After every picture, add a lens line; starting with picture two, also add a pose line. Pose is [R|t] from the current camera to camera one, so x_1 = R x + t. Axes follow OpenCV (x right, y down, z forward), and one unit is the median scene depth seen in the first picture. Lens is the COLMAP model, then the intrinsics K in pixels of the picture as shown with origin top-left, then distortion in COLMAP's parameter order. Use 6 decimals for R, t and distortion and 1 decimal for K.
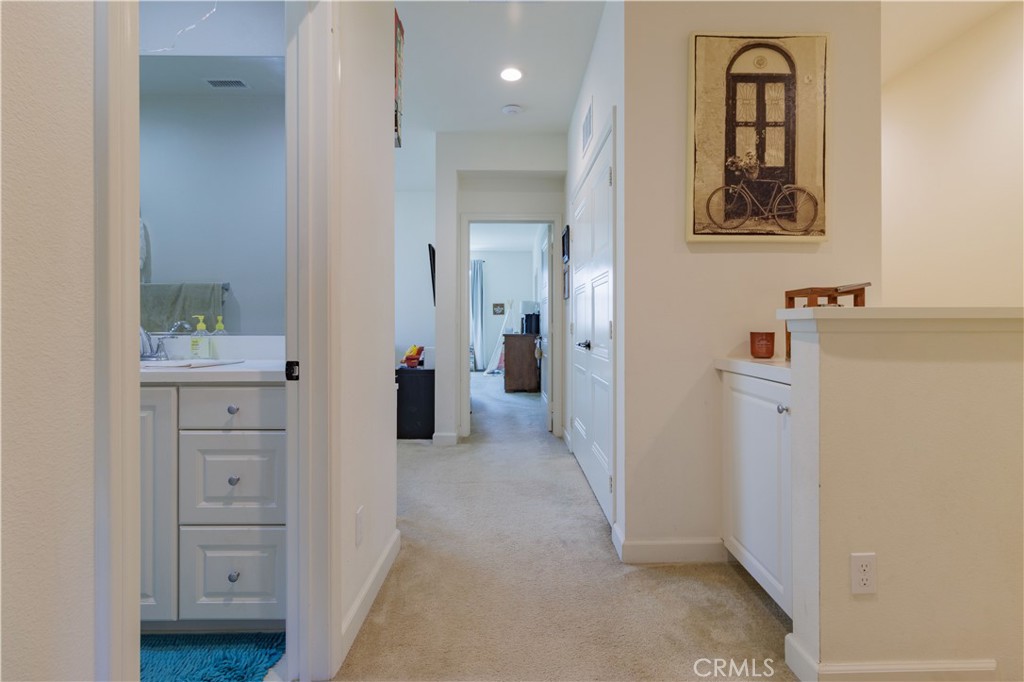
lens RADIAL K [[470.6, 0, 518.2], [0, 470.6, 325.9], [0, 0, 1]] dist [-0.001097, -0.000043]
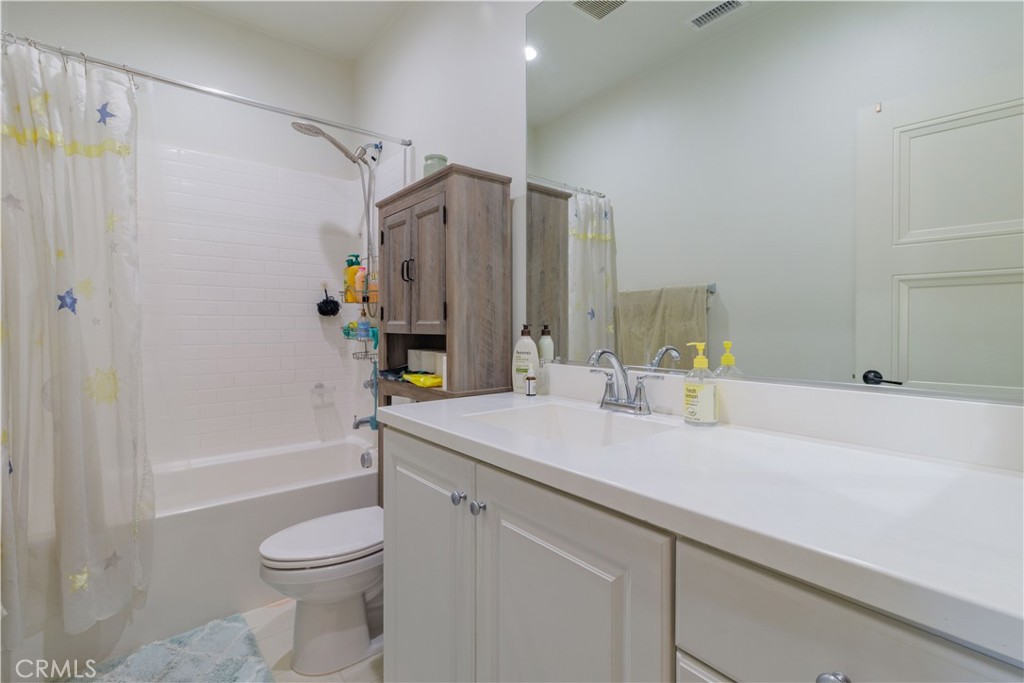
lens RADIAL K [[470.6, 0, 518.2], [0, 470.6, 326.4], [0, 0, 1]] dist [-0.001097, -0.000043]
pose [[0.616786, 0.002812, -0.787126, -0.345643], [-0.001273, 0.999996, 0.002574, -0.038914], [0.787130, -0.000586, 0.616787, 0.457071]]
